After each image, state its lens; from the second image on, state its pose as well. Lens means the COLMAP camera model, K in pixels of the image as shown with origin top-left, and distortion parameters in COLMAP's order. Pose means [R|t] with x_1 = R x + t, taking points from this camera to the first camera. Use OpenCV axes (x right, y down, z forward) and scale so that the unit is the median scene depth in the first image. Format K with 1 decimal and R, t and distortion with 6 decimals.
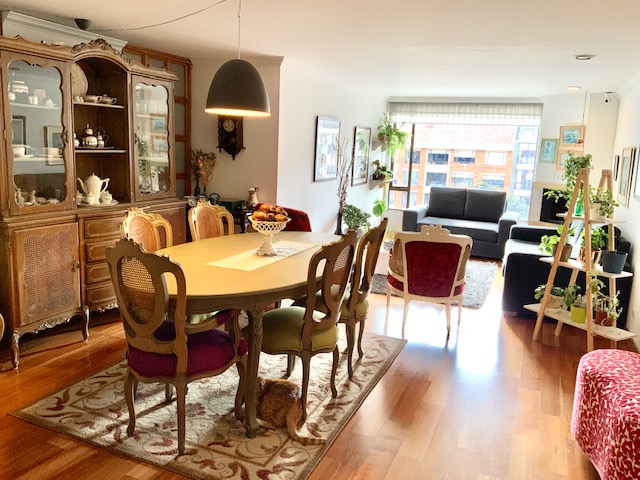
lens RADIAL K [[546.6, 0, 320.0], [0, 546.6, 240.0], [0, 0, 1]] dist [0.120869, -0.197254]
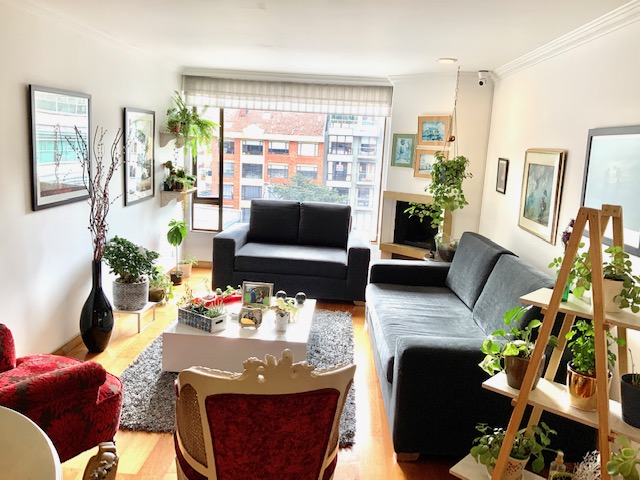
lens RADIAL K [[546.6, 0, 320.0], [0, 546.6, 240.0], [0, 0, 1]] dist [0.120869, -0.197254]
pose [[0.945928, -0.051693, 0.320232, 0.054906], [0.045849, 0.998616, 0.025768, -0.056326], [-0.321121, -0.009693, 0.946988, 0.292122]]
